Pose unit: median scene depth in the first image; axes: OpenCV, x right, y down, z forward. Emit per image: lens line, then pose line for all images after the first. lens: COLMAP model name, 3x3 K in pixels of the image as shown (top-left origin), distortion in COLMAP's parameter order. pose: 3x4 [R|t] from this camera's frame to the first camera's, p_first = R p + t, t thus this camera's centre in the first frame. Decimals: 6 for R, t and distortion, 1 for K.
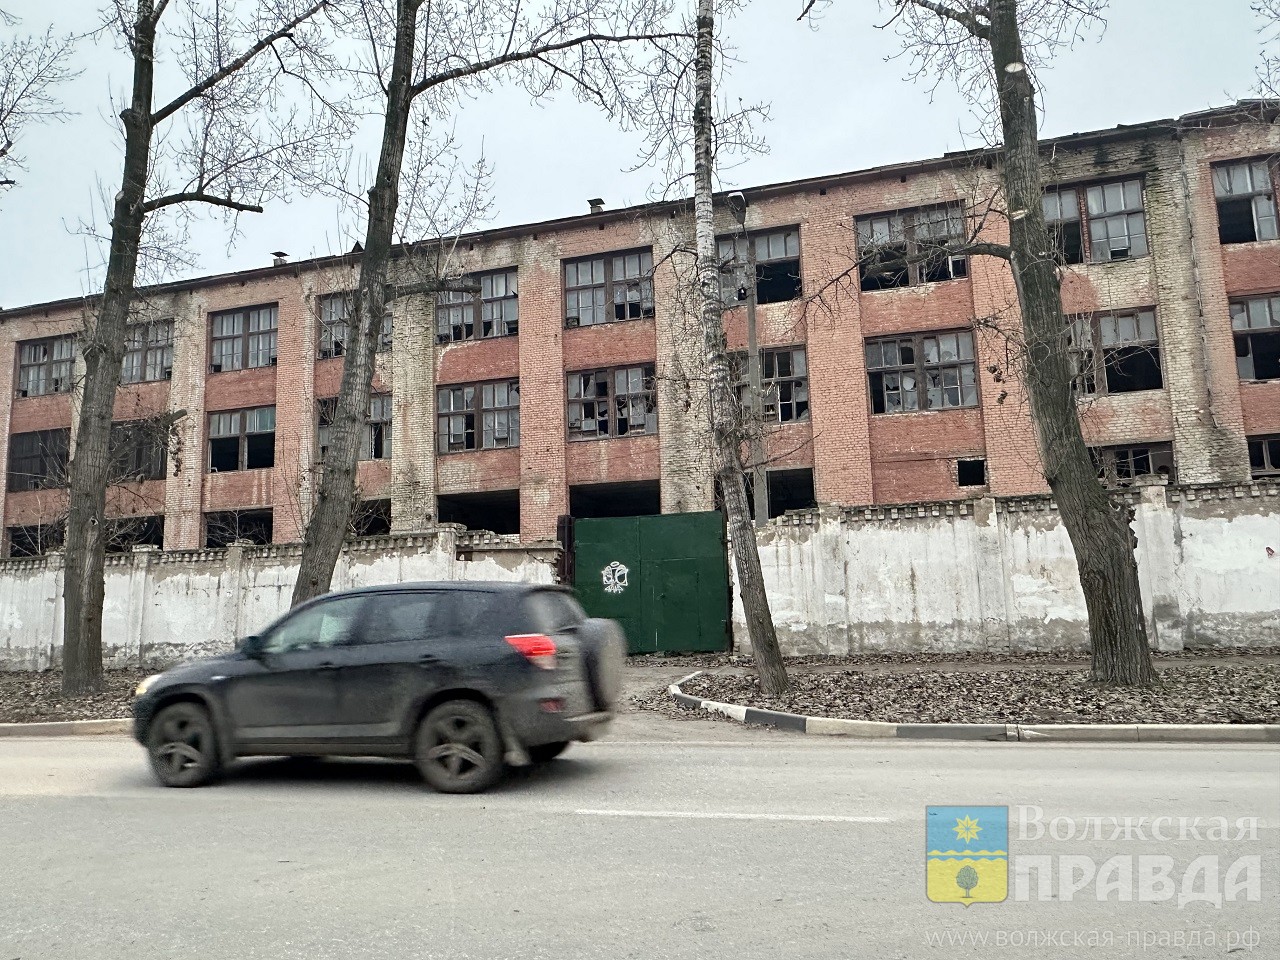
lens RADIAL K [[881.5, 0, 640.0], [0, 881.5, 480.0], [0, 0, 1]] dist [0.002376, 0.001436]
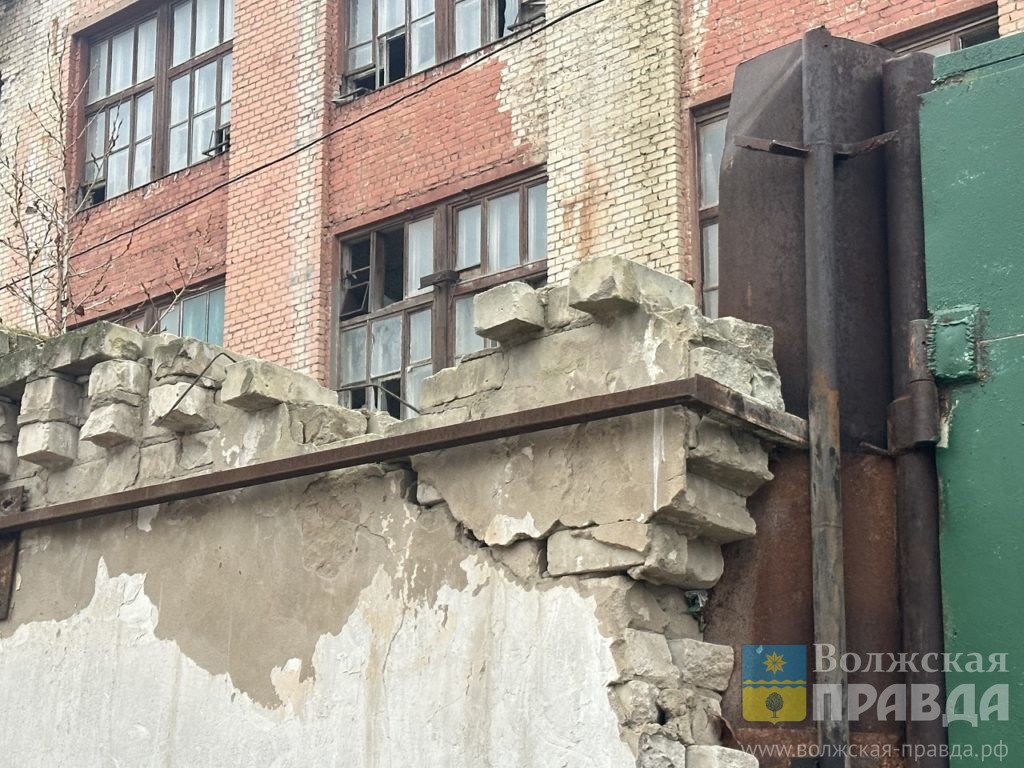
lens RADIAL K [[2033.3, 0, 512.0], [0, 2033.3, 384.0], [0, 0, 1]] dist [0.146510, 0.058724]
pose [[0.888846, -0.094518, -0.448352, -0.013011], [0.036187, 0.989917, -0.136947, 0.055214], [0.456776, 0.105501, 0.883304, 0.446322]]
